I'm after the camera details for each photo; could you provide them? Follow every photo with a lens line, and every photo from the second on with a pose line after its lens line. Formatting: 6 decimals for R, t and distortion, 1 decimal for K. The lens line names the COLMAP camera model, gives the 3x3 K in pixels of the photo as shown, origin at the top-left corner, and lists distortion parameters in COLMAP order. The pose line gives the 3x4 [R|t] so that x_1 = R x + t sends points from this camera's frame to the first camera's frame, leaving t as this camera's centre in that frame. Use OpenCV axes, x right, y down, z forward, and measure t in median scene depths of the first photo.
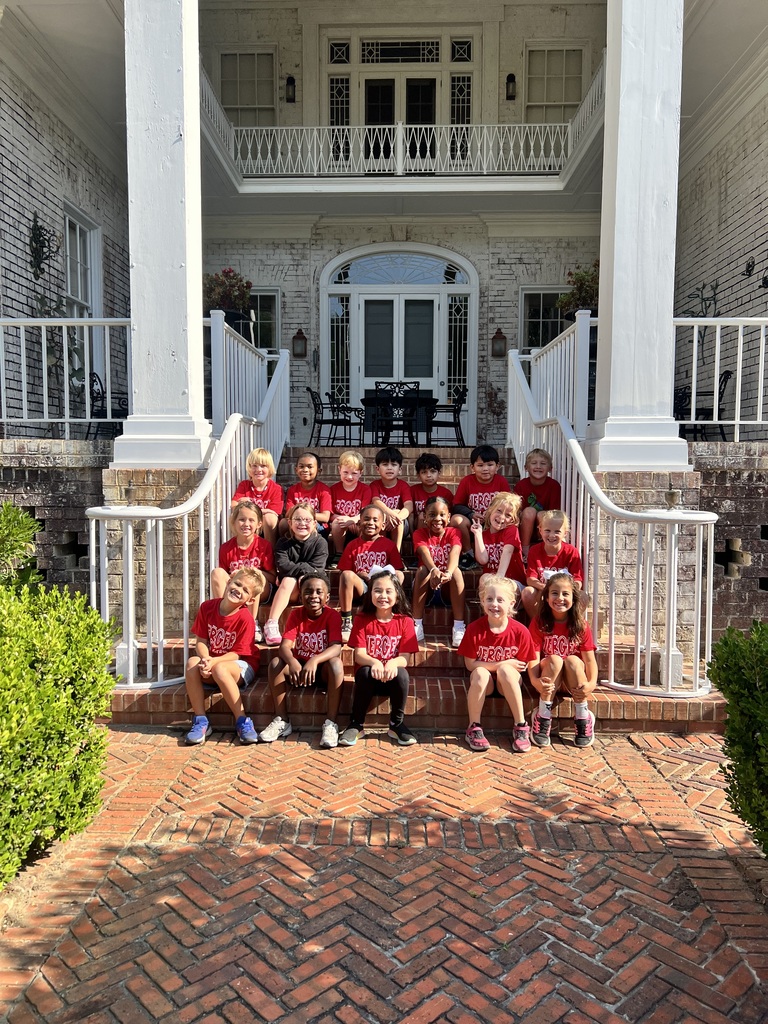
lens RADIAL K [[775.7, 0, 375.9], [0, 775.7, 513.0], [0, 0, 1]] dist [-0.012116, 0.012750]
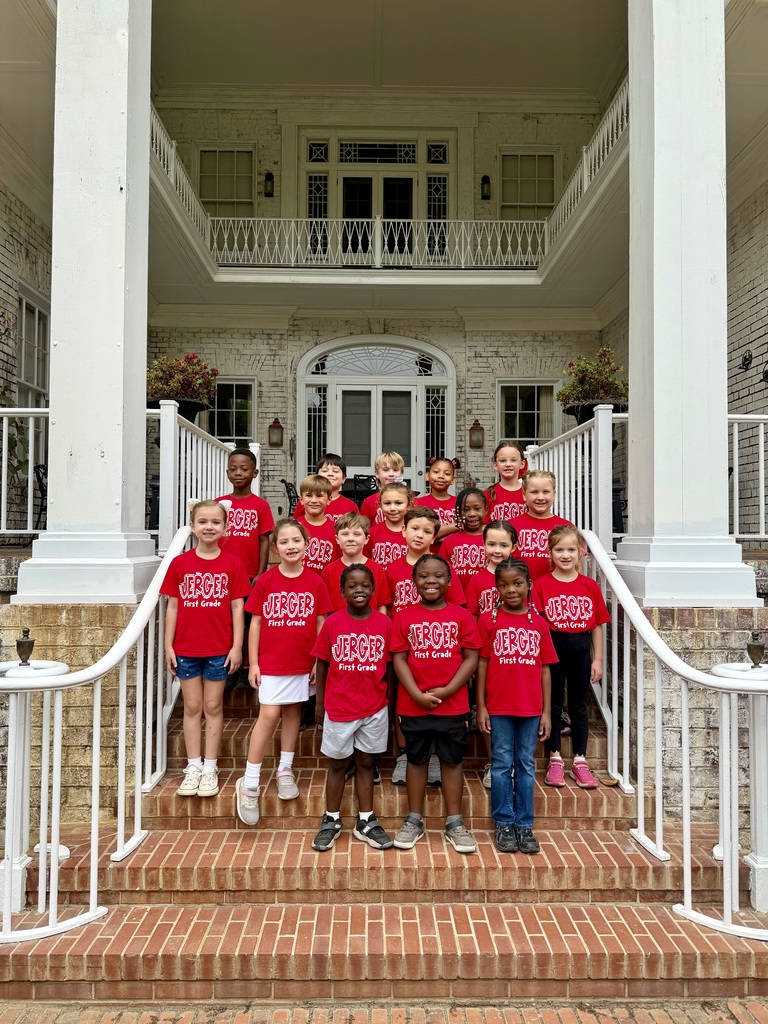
lens RADIAL K [[711.1, 0, 388.3], [0, 711.1, 515.1], [0, 0, 1]] dist [0.004099, -0.014455]
pose [[0.998528, 0.001597, 0.054216, -0.004715], [0.003570, 0.995462, -0.095088, -0.030614], [-0.054122, 0.095142, 0.993991, 0.112663]]
